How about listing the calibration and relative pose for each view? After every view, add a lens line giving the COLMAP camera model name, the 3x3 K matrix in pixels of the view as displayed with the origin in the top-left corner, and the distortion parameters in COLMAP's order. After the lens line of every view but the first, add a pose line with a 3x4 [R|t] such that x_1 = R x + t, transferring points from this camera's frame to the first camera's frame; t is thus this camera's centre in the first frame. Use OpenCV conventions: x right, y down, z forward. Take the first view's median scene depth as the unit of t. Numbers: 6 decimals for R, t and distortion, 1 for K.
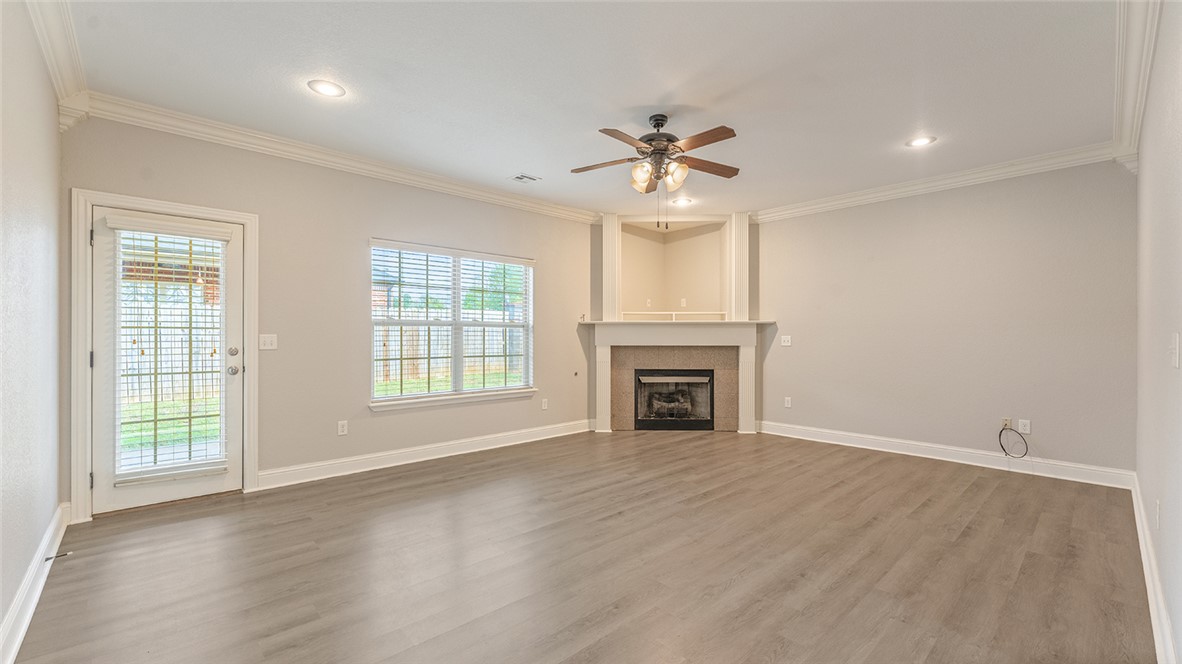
lens RADIAL K [[484.5, 0, 591.5], [0, 484.5, 339.3], [0, 0, 1]] dist [-0.000190, -0.000465]
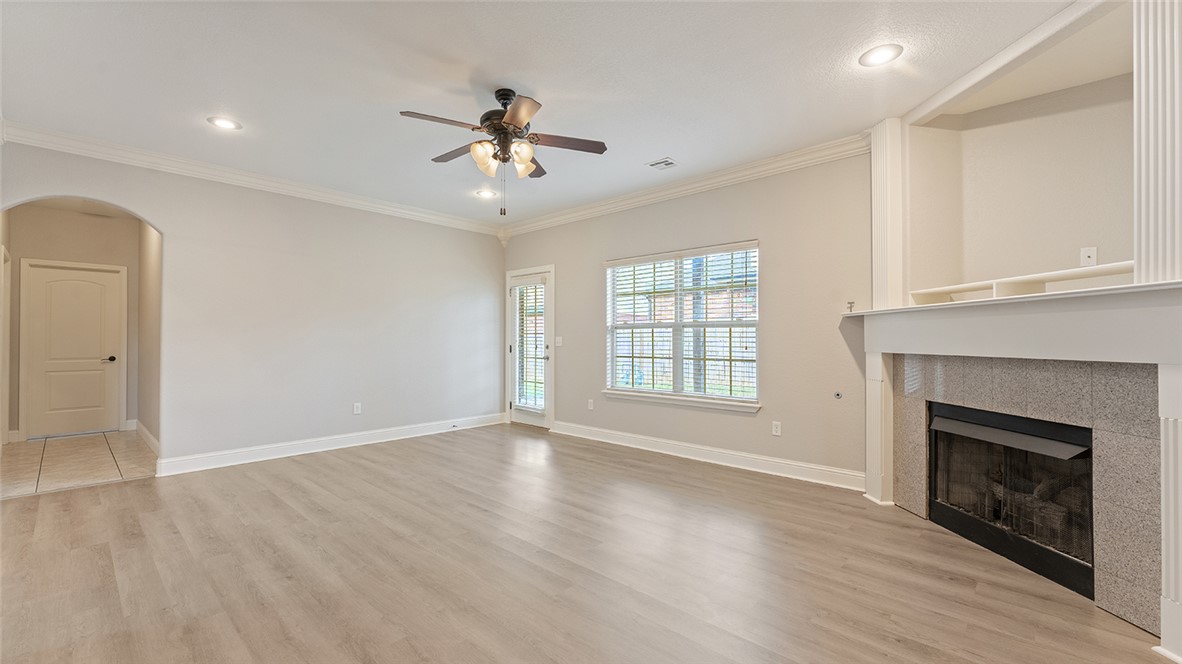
lens RADIAL K [[484.5, 0, 586.8], [0, 484.5, 335.6], [0, 0, 1]] dist [-0.000190, -0.000465]
pose [[0.064994, -0.009215, -0.997843, 0.772467], [-0.004808, 0.999943, -0.009548, 0.000412], [0.997874, 0.005418, 0.064946, 0.811550]]
